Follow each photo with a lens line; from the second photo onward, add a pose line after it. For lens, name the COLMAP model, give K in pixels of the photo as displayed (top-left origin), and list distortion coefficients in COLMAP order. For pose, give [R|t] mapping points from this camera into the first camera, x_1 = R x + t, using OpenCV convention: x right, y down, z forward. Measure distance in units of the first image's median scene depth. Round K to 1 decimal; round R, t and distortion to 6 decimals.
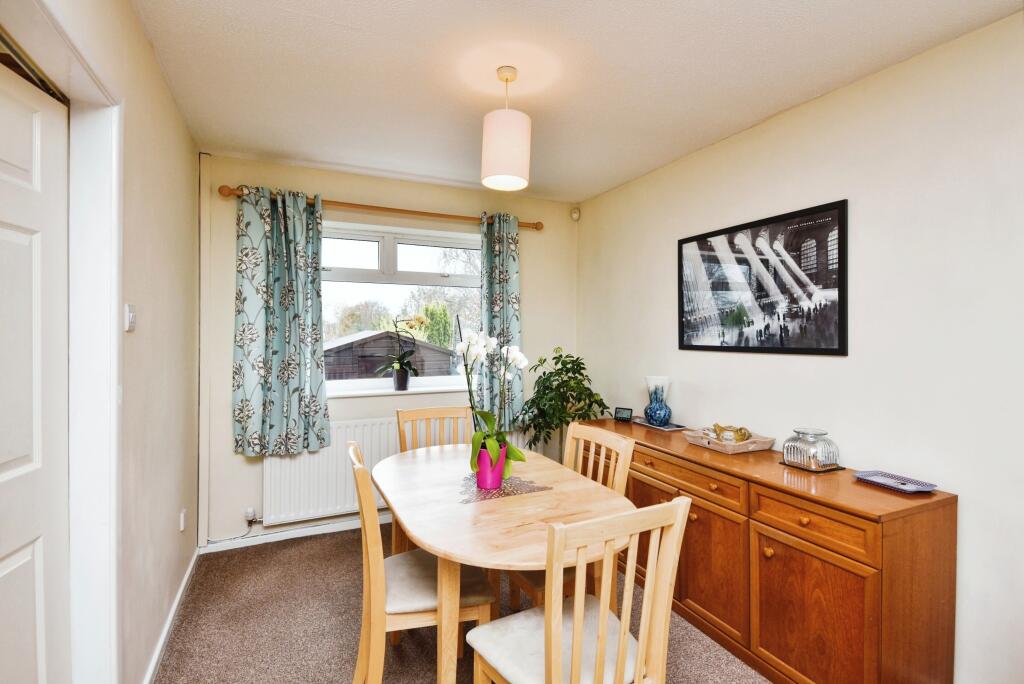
lens RADIAL K [[507.8, 0, 512.0], [0, 507.8, 342.0], [0, 0, 1]] dist [0.001249, 0.000107]
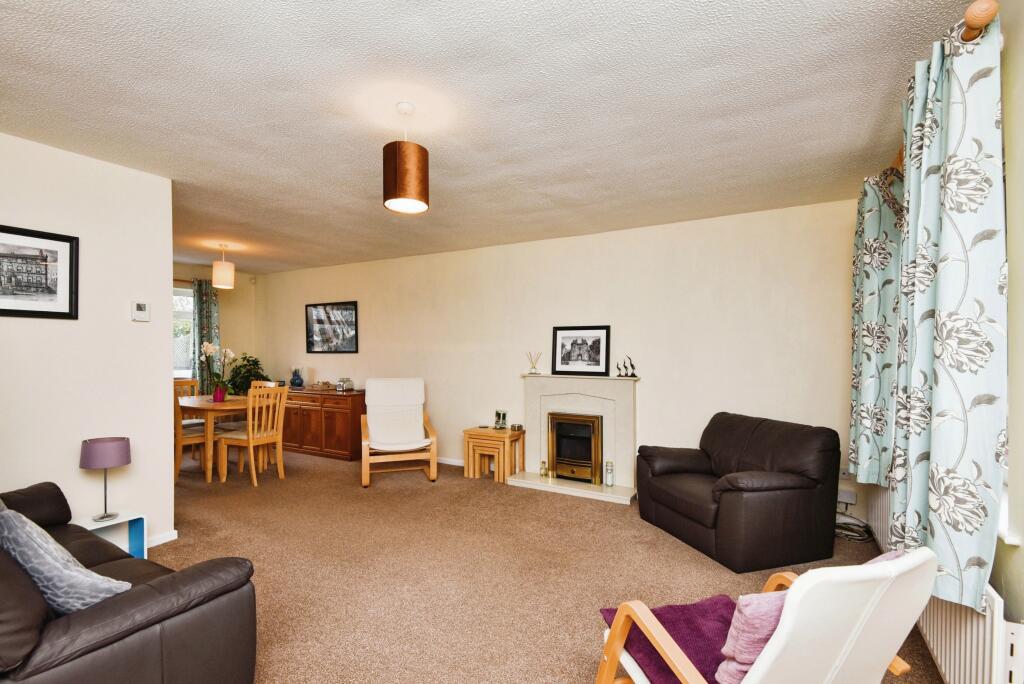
lens RADIAL K [[468.6, 0, 519.0], [0, 468.6, 354.4], [0, 0, 1]] dist [0.001847, 0.000192]
pose [[0.801377, -0.007823, 0.598109, -0.160929], [0.008860, 0.999960, 0.001208, 0.026518], [-0.598094, 0.004331, 0.801414, -1.228576]]
